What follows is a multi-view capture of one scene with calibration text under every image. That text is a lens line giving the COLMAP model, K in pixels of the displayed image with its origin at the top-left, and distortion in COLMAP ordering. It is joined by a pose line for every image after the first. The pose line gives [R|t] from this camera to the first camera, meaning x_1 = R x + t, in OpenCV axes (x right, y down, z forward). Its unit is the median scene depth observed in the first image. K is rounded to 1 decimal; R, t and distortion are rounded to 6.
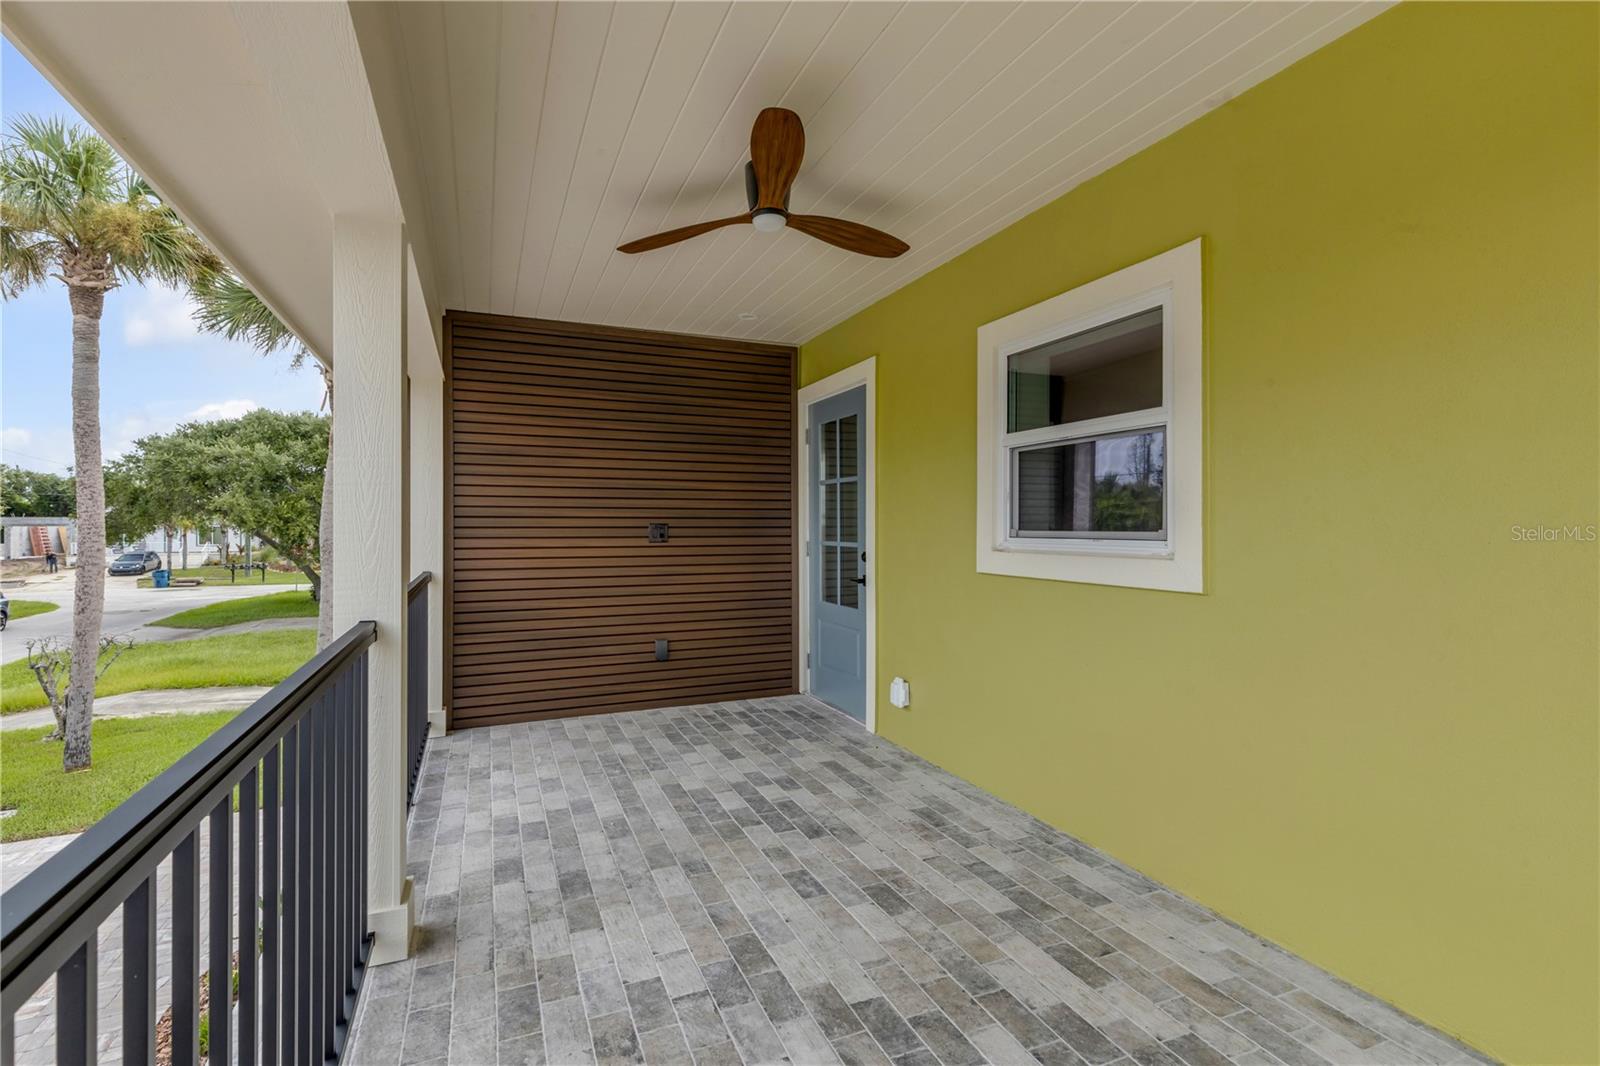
lens RADIAL K [[722.8, 0, 800.2], [0, 722.8, 527.0], [0, 0, 1]] dist [0.002308, -0.000051]
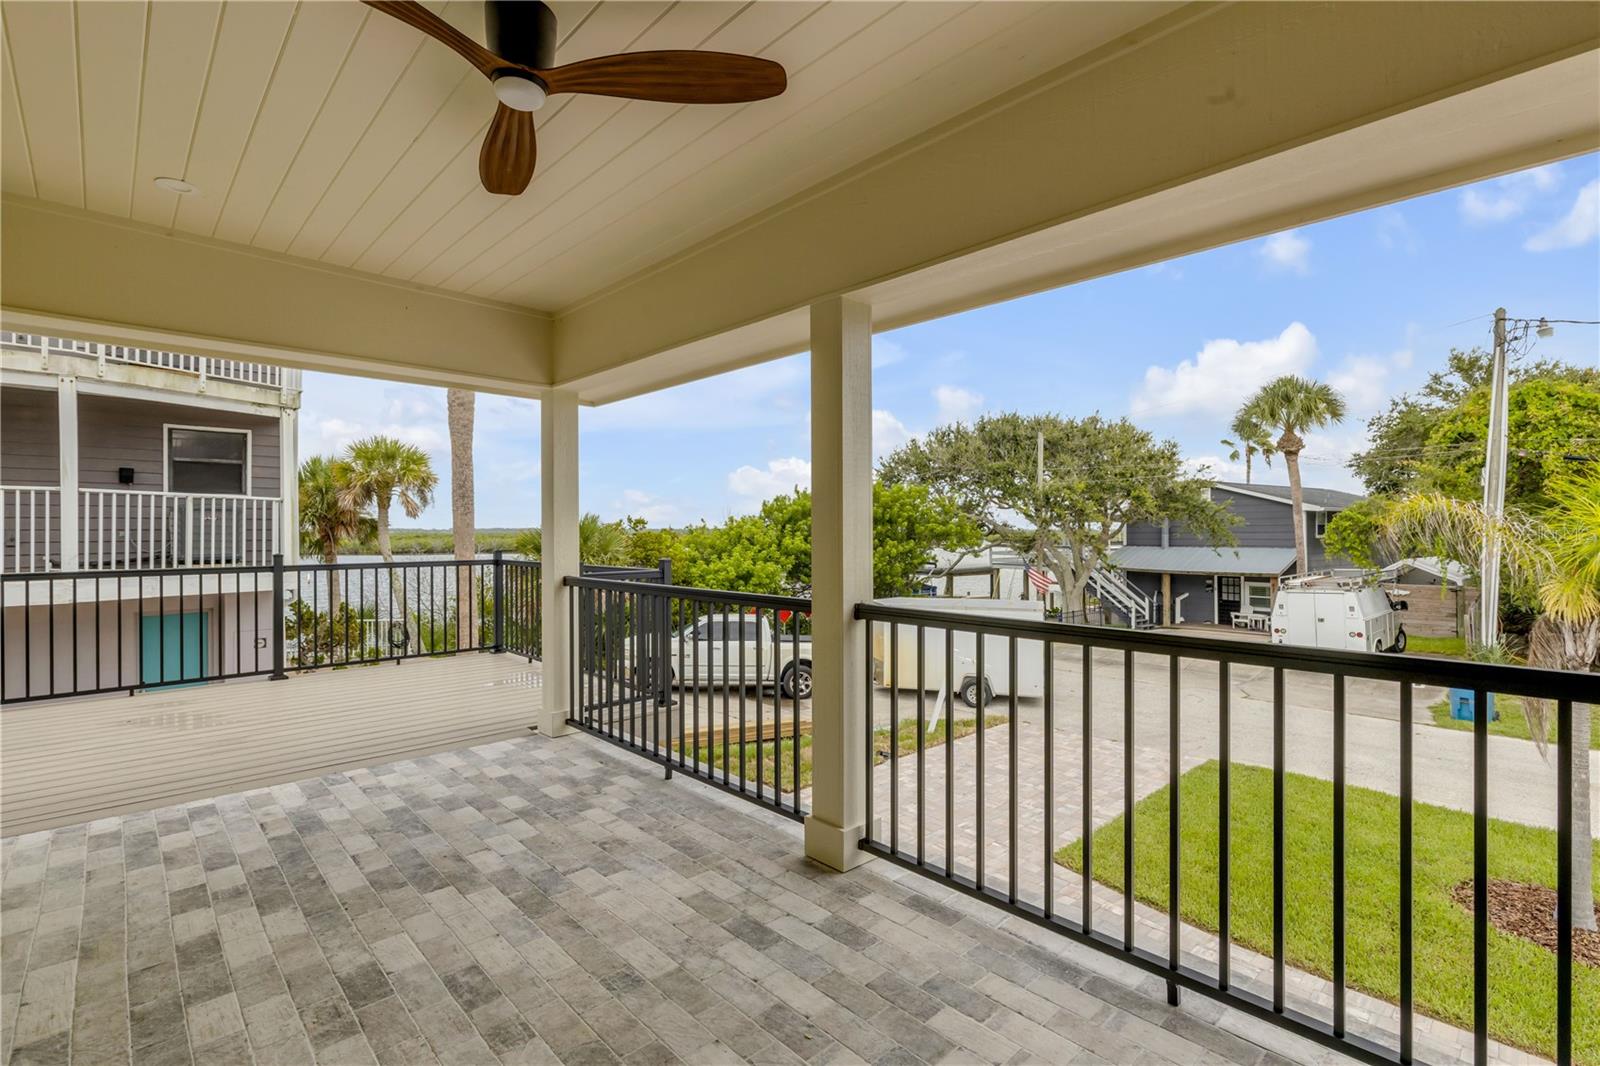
lens RADIAL K [[722.8, 0, 811.8], [0, 722.8, 528.9], [0, 0, 1]] dist [0.002308, -0.000051]
pose [[-0.933388, 0.001897, -0.358863, -0.061373], [0.000428, 0.999991, 0.004171, -0.014631], [0.358868, 0.003740, -0.933381, 1.962801]]
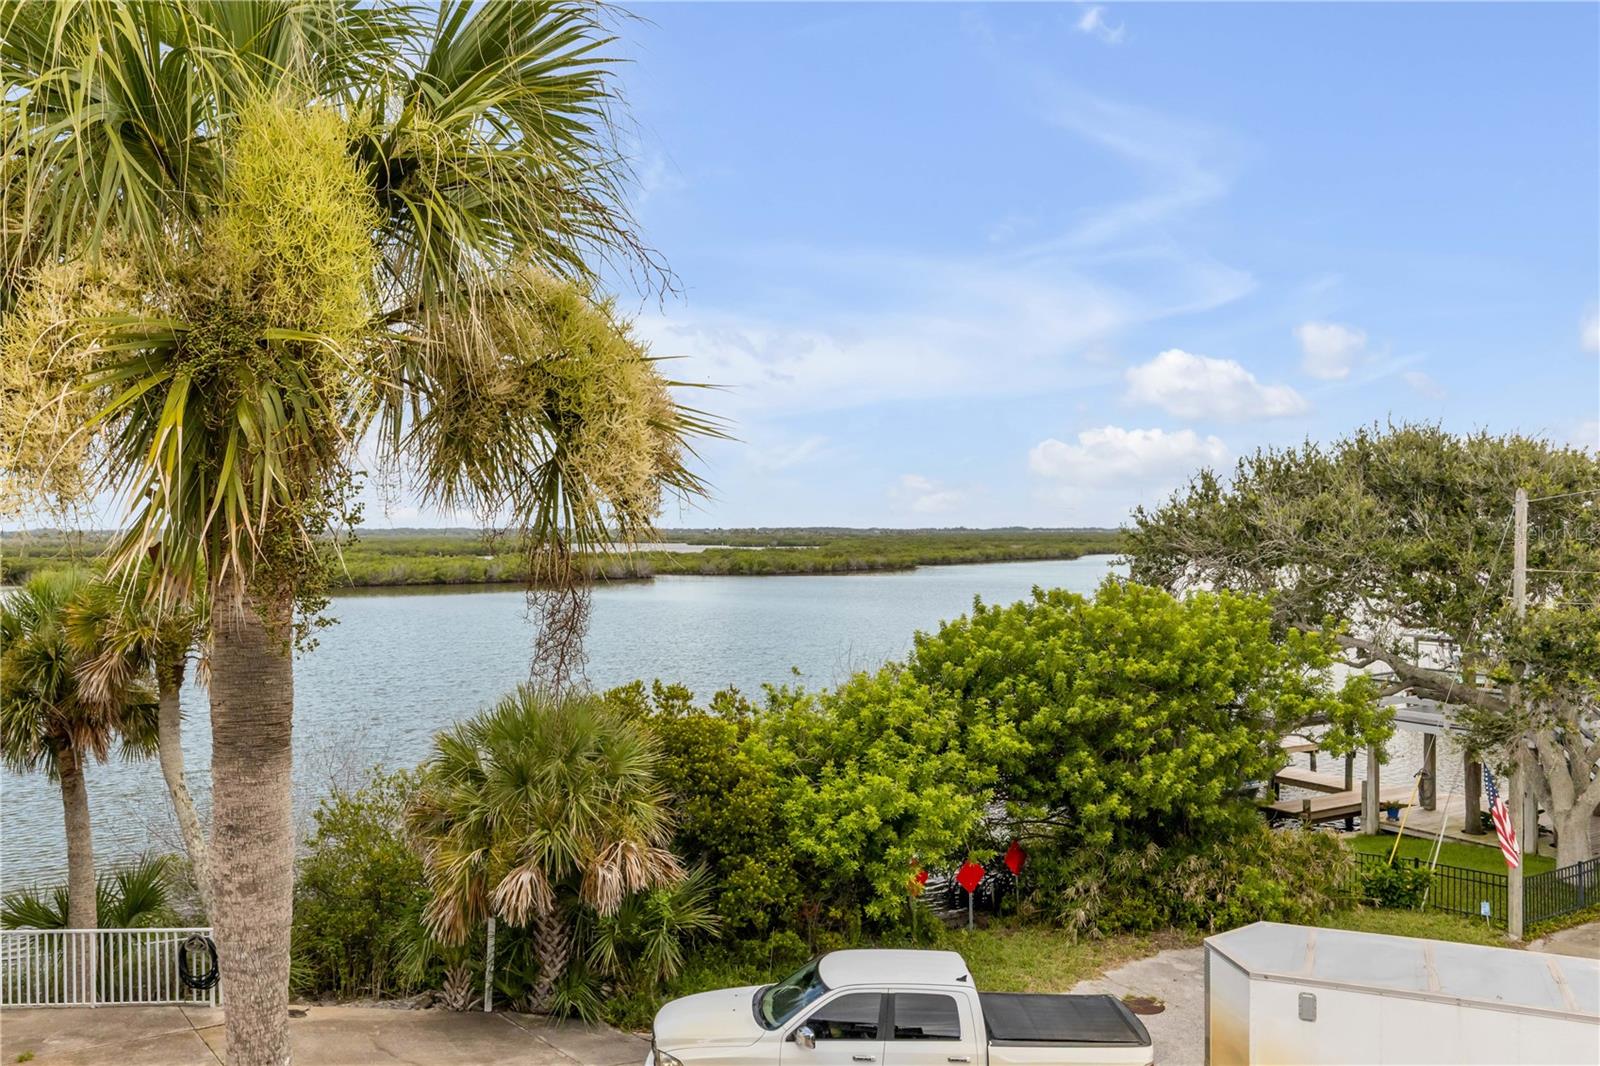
lens RADIAL K [[1257.3, 0, 799.2], [0, 1257.3, 568.9], [0, 0, 1]] dist [-0.003065, 0.002327]
pose [[-0.964142, 0.003861, -0.265358, -0.051307], [-0.003972, 0.999572, 0.028975, -0.173618], [0.265356, 0.028990, -0.963714, 1.699090]]
